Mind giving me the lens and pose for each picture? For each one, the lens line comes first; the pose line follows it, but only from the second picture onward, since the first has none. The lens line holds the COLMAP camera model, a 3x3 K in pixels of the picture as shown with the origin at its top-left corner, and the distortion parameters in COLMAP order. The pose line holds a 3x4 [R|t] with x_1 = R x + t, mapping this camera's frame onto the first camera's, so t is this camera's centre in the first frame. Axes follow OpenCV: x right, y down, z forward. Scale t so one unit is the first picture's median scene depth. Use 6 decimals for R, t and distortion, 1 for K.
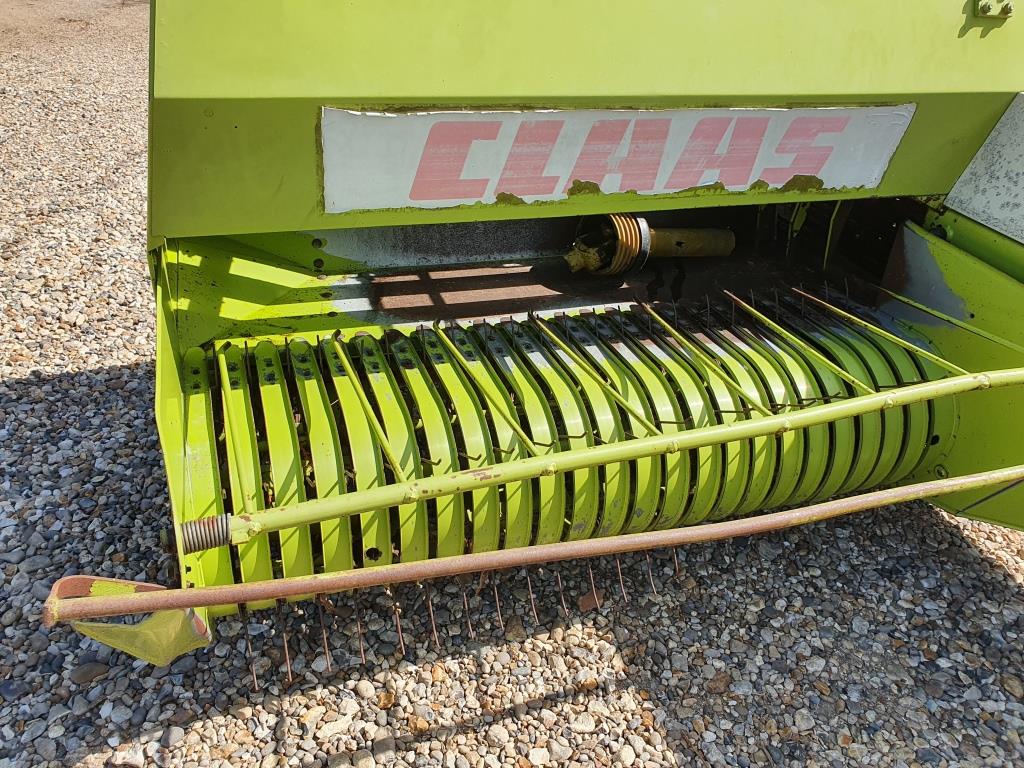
lens RADIAL K [[783.7, 0, 512.0], [0, 783.7, 384.0], [0, 0, 1]] dist [-0.000852, 0.011535]
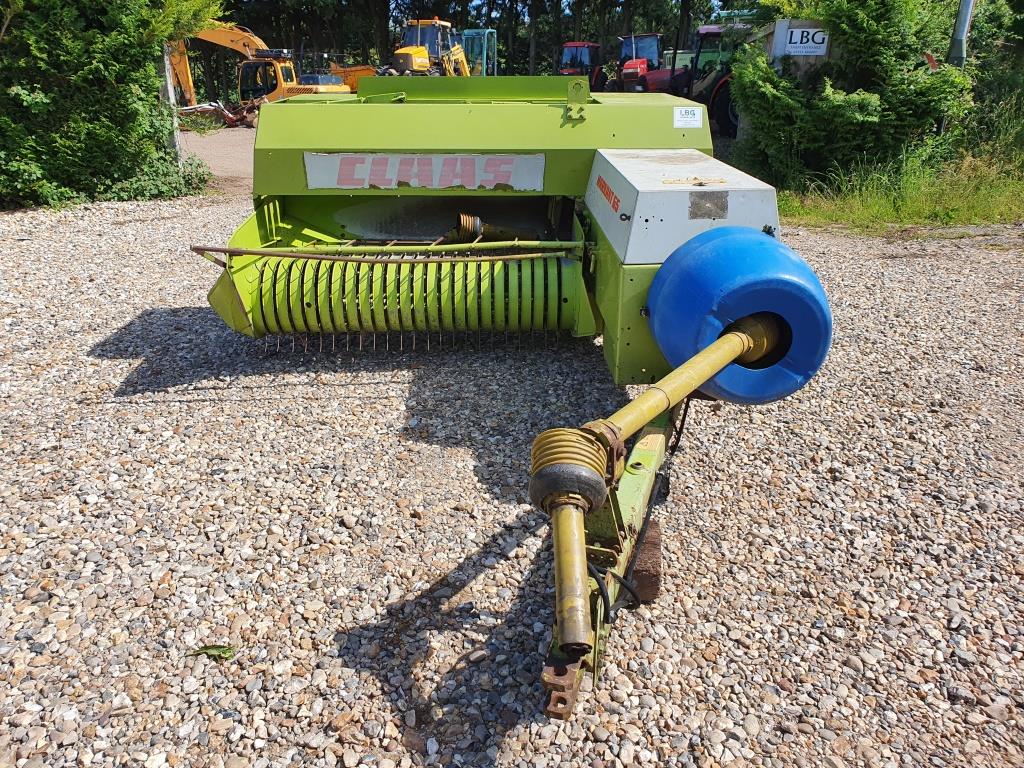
lens RADIAL K [[783.7, 0, 512.0], [0, 783.7, 384.0], [0, 0, 1]] dist [-0.000852, 0.011535]
pose [[0.949196, 0.055455, -0.309760, 1.292597], [-0.114892, 0.977469, -0.177069, 0.836730], [0.292961, 0.203662, 0.934182, -1.234990]]
